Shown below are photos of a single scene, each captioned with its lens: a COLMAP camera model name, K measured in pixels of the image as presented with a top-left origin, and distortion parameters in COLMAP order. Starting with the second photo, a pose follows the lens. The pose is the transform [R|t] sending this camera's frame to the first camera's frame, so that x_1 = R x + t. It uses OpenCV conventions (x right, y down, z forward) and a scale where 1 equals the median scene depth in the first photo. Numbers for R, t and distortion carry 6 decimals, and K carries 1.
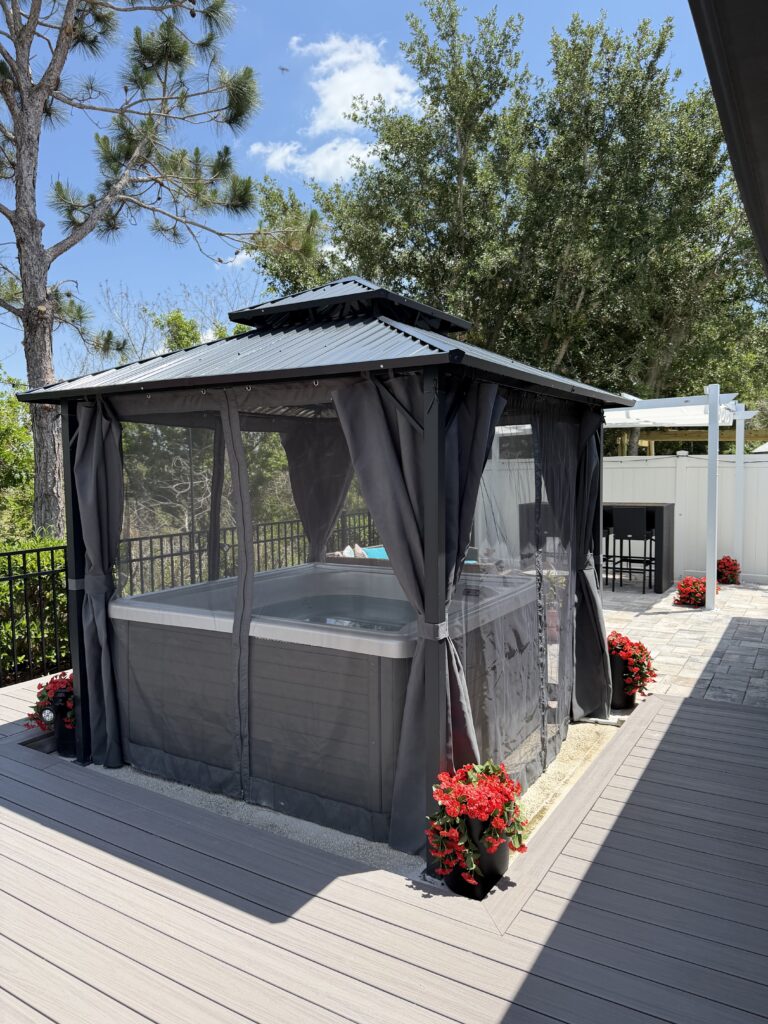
lens RADIAL K [[729.0, 0, 384.0], [0, 729.0, 512.0], [0, 0, 1]] dist [-0.002392, 0.001505]
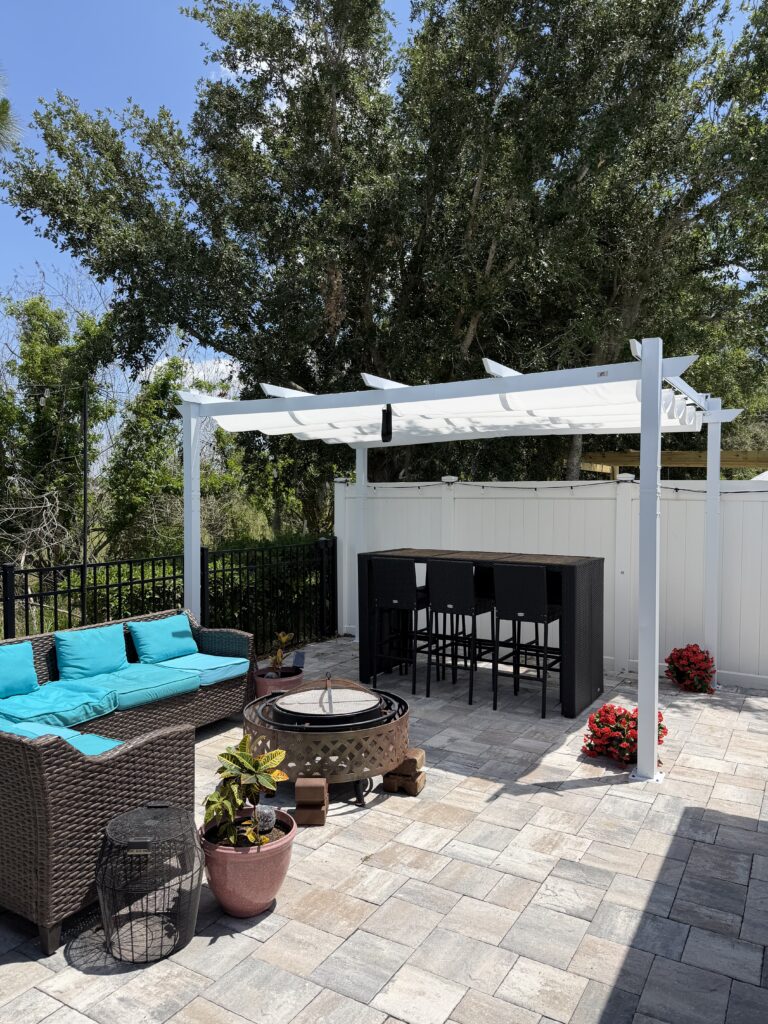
lens RADIAL K [[719.7, 0, 381.4], [0, 719.7, 507.0], [0, 0, 1]] dist [0.026724, -0.040196]
pose [[0.999826, 0.018640, -0.001114, 0.216639], [-0.018670, 0.998976, -0.041203, -0.026382], [0.000345, 0.041216, 0.999150, 0.405457]]
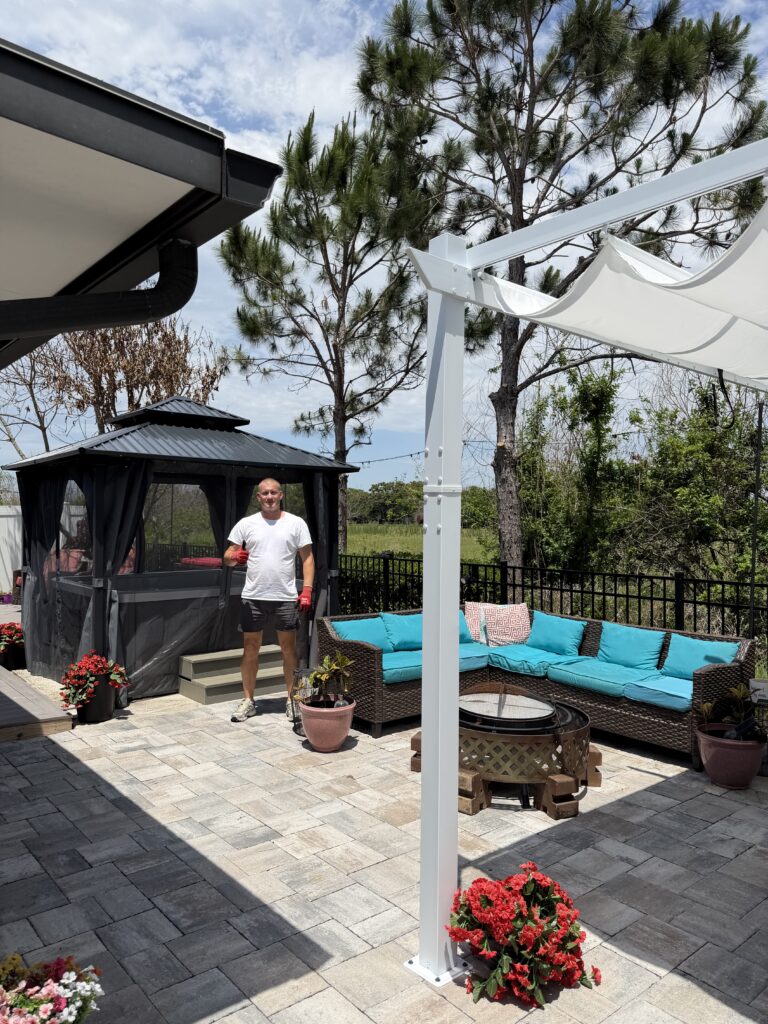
lens RADIAL K [[720.2, 0, 393.5], [0, 720.2, 520.3], [0, 0, 1]] dist [0.030236, -0.034869]
pose [[-0.308095, 0.020036, -0.951145, 0.631417], [-0.057972, 0.997525, 0.039792, -0.057077], [0.949588, 0.067399, -0.306171, 0.900801]]
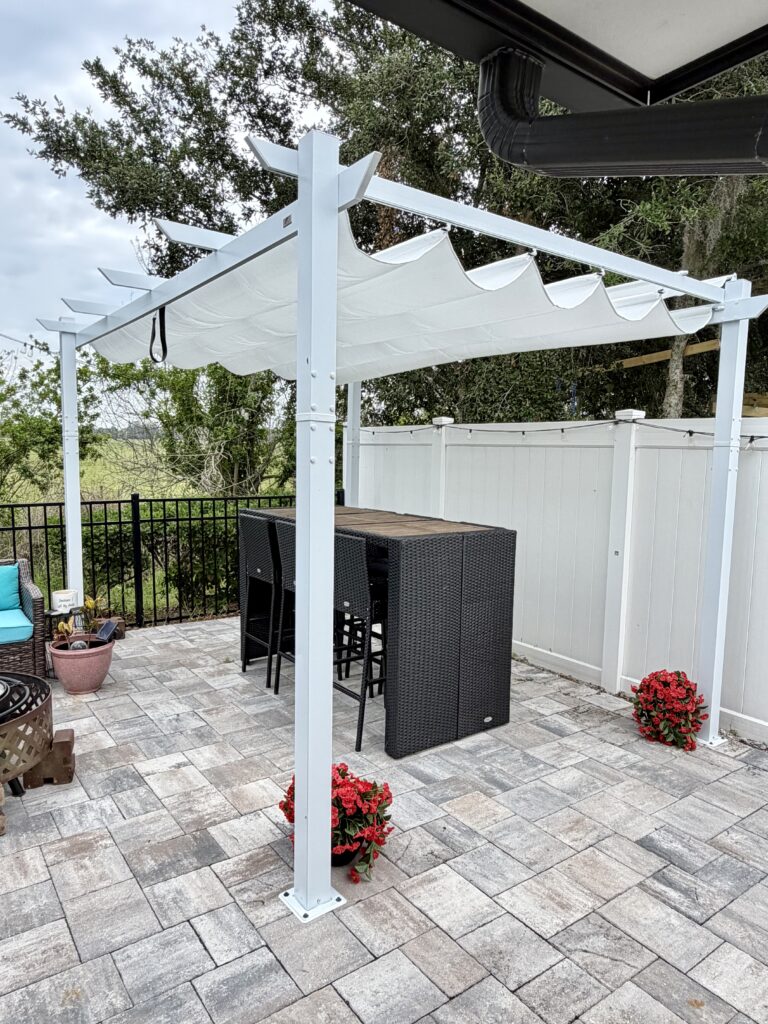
lens RADIAL K [[673.5, 0, 385.5], [0, 673.5, 517.7], [0, 0, 1]] dist [0.002448, 0.000186]
pose [[0.925852, 0.072456, -0.370874, 0.482971], [-0.055822, 0.996902, 0.055407, -0.036944], [0.373740, -0.030596, 0.927029, 0.636362]]
